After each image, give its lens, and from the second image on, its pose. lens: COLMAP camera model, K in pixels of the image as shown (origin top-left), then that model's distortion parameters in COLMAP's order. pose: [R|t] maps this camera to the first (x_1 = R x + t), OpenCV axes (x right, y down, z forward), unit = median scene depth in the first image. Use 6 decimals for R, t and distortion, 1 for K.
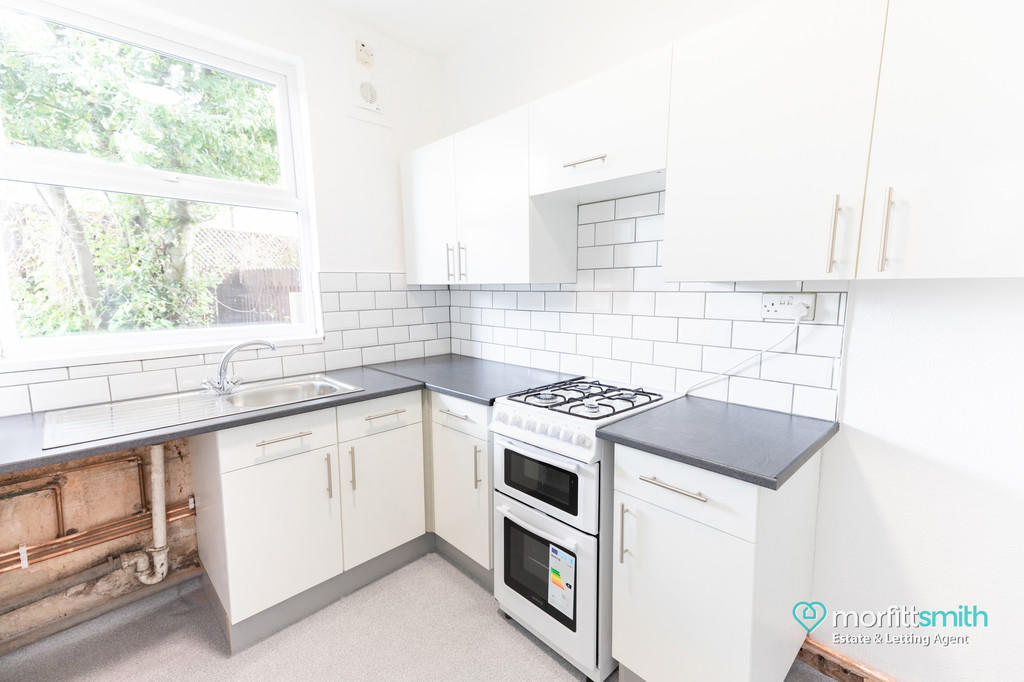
lens RADIAL K [[442.1, 0, 507.9], [0, 442.1, 340.5], [0, 0, 1]] dist [0.063917, -0.015565]
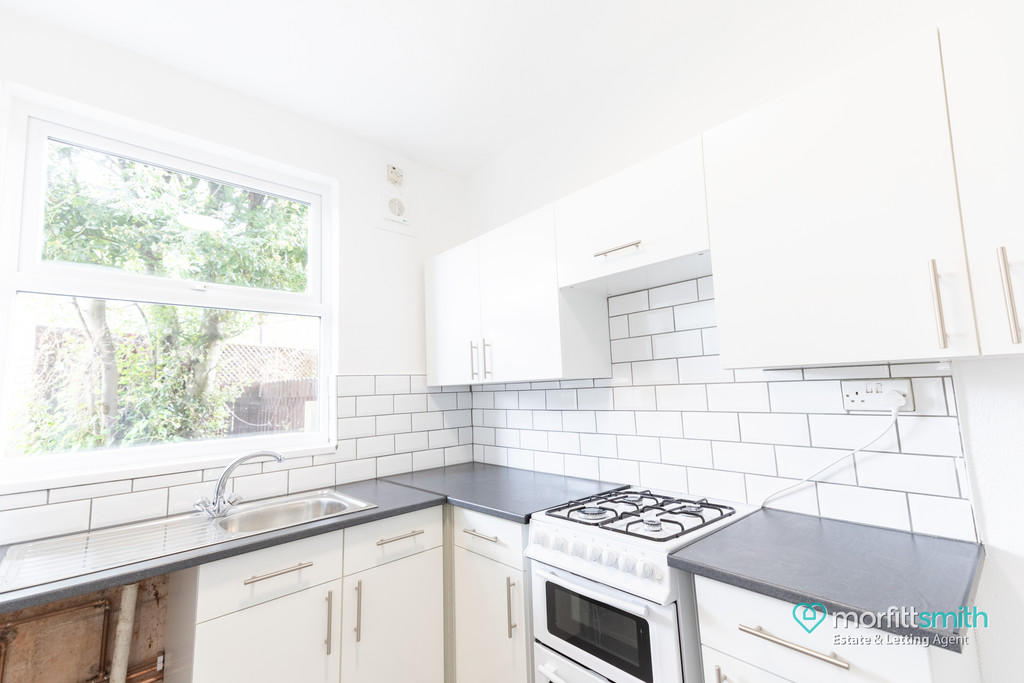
lens RADIAL K [[442.1, 0, 507.9], [0, 442.1, 341.0], [0, 0, 1]] dist [0.063917, -0.015565]
pose [[0.999044, -0.030883, -0.030929, -0.032071], [0.022644, 0.970973, -0.238114, 0.011224], [0.037385, 0.237186, 0.970745, 0.087521]]
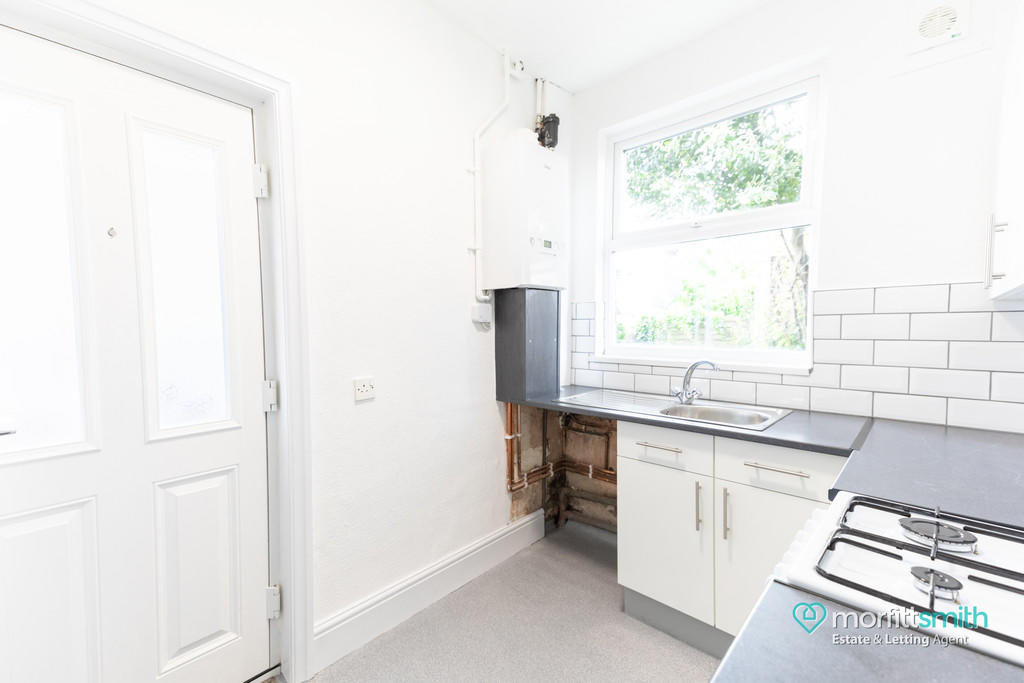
lens RADIAL K [[442.1, 0, 507.9], [0, 442.1, 341.0], [0, 0, 1]] dist [0.063917, -0.015565]
pose [[0.058153, 0.045155, -0.997286, 0.465372], [-0.121651, 0.991852, 0.037815, -0.027184], [0.990868, 0.119122, 0.063173, 0.462599]]
